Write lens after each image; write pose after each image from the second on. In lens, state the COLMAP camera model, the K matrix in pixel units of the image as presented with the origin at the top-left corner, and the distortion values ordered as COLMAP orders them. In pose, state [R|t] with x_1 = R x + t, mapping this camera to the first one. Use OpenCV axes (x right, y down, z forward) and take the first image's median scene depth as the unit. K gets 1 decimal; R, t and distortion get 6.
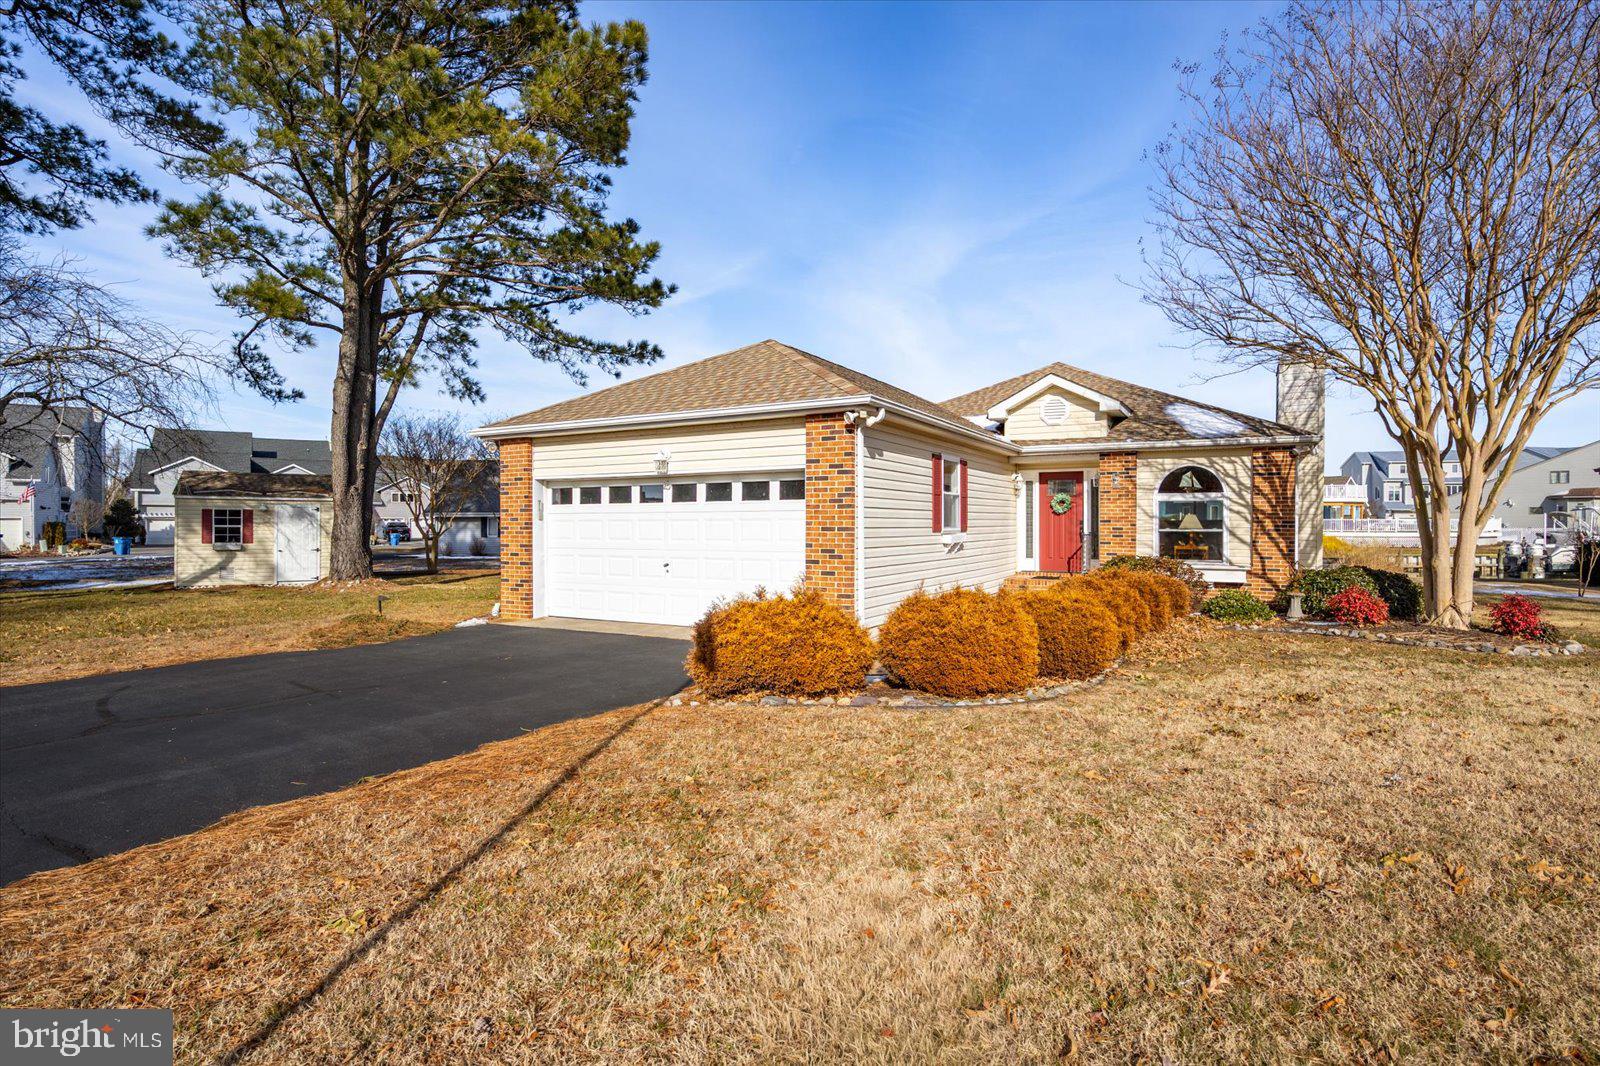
lens RADIAL K [[784.6, 0, 822.0], [0, 784.6, 507.6], [0, 0, 1]] dist [-0.001859, 0.000410]
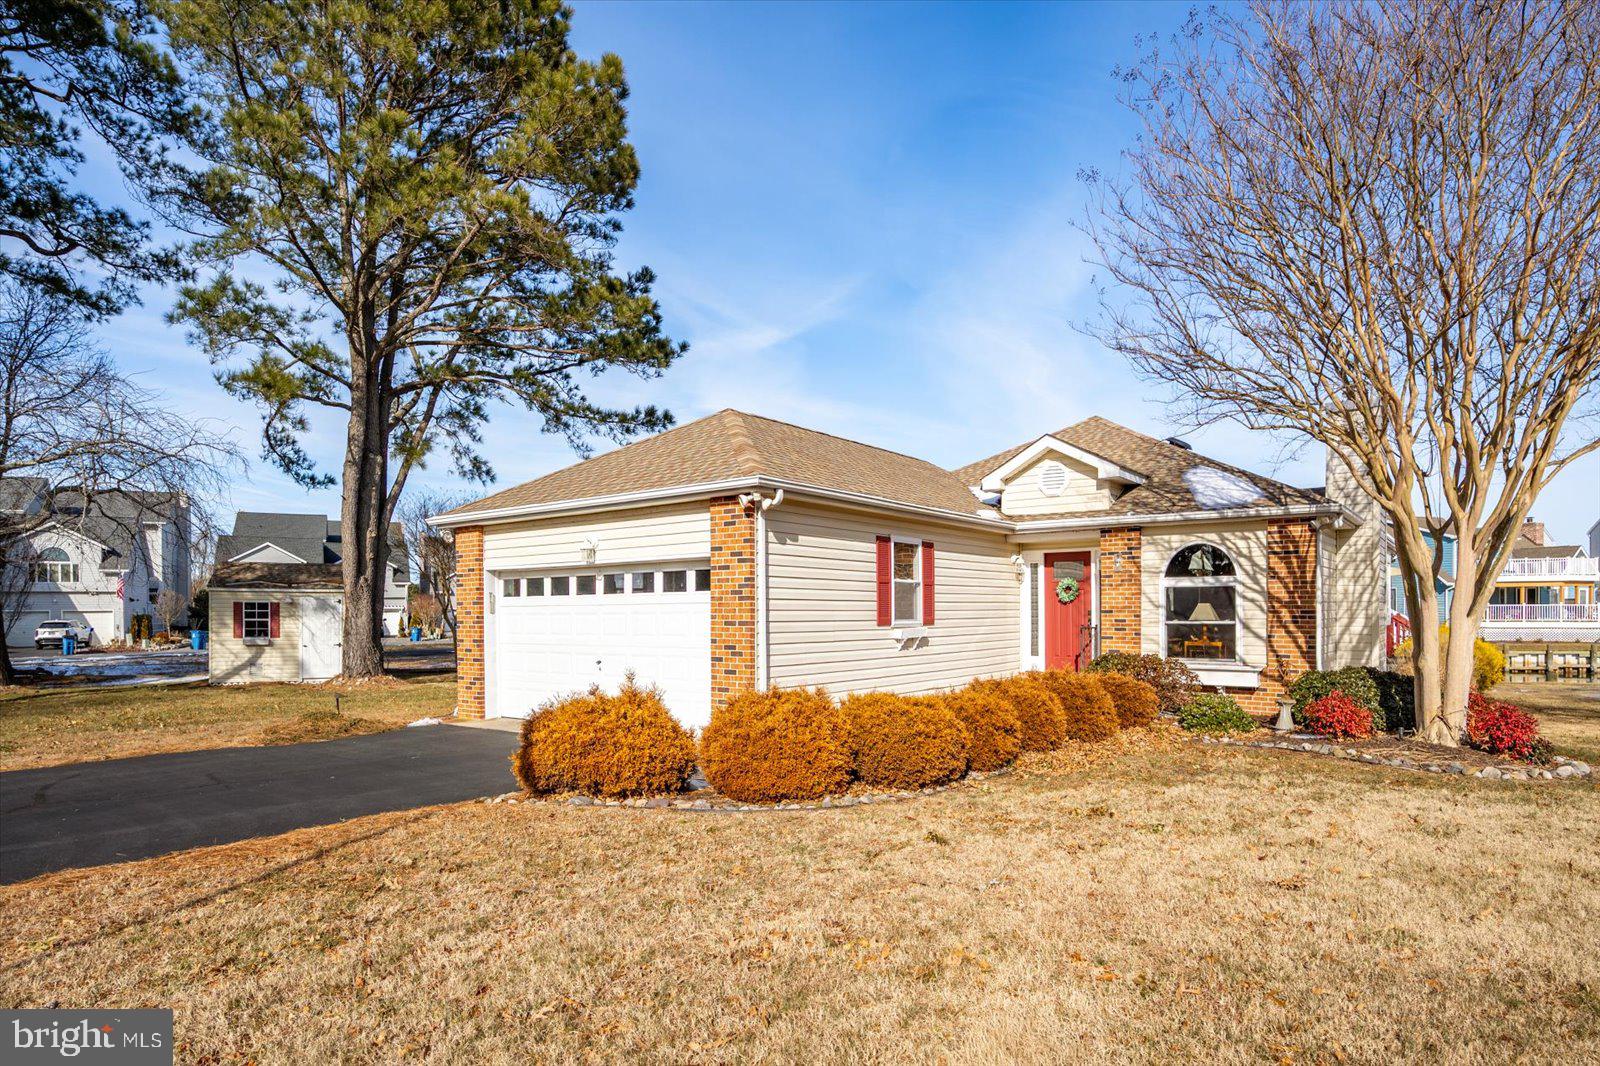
lens RADIAL K [[1021.4, 0, 864.5], [0, 1021.4, 593.8], [0, 0, 1]] dist [-0.000344, -0.001122]
pose [[0.980579, -0.008951, -0.195922, 0.270677], [0.009826, 0.999946, 0.003495, -0.006371], [0.195880, -0.005352, 0.980613, -0.090281]]
